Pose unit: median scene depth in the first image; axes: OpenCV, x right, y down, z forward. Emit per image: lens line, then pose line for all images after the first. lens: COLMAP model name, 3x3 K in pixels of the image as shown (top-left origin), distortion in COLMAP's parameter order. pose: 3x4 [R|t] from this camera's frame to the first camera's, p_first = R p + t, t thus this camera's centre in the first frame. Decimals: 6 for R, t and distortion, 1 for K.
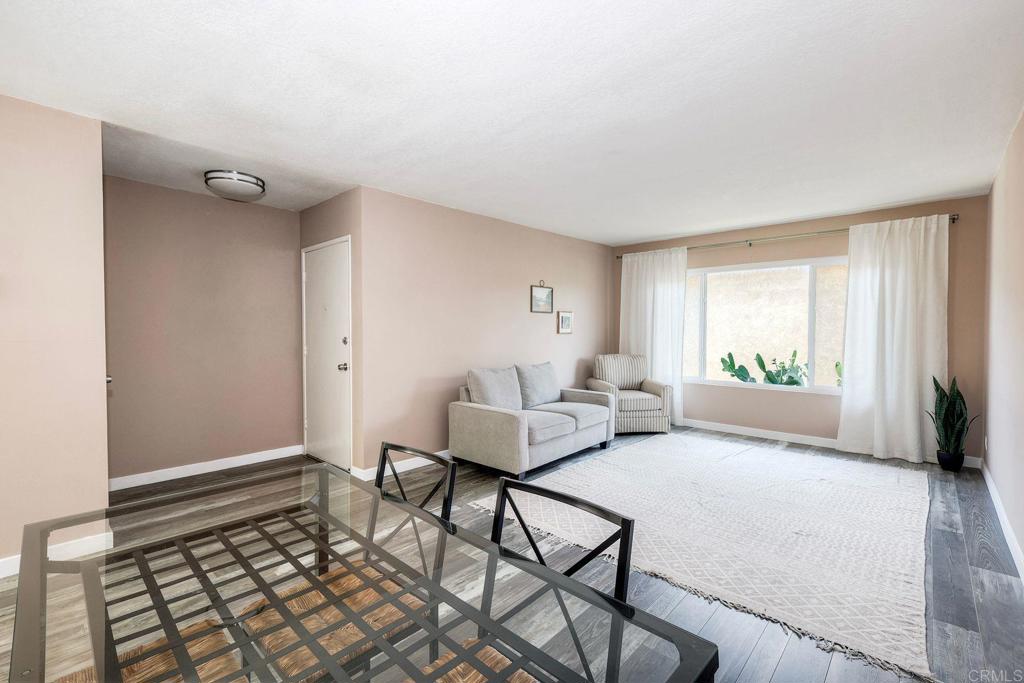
lens RADIAL K [[447.8, 0, 515.4], [0, 447.8, 337.9], [0, 0, 1]] dist [0.002044, 0.000170]
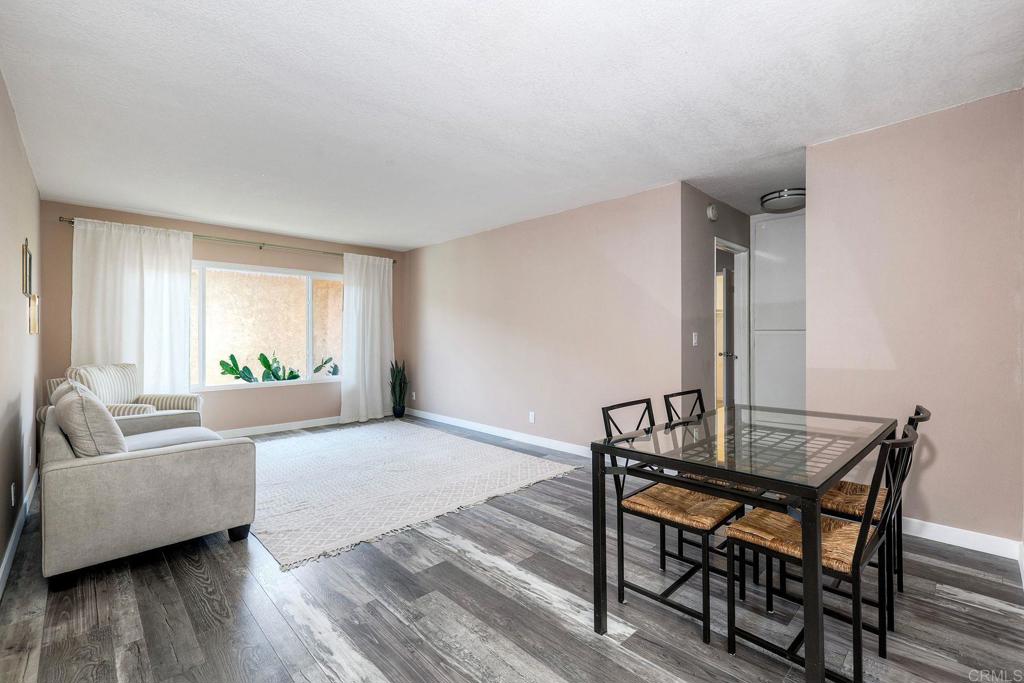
lens RADIAL K [[447.8, 0, 515.4], [0, 447.8, 337.9], [0, 0, 1]] dist [0.002044, 0.000170]
pose [[0.061051, -0.003687, 0.998128, -0.457022], [0.025505, 0.999672, 0.002132, 0.011617], [-0.997809, 0.025327, 0.061125, 0.350041]]
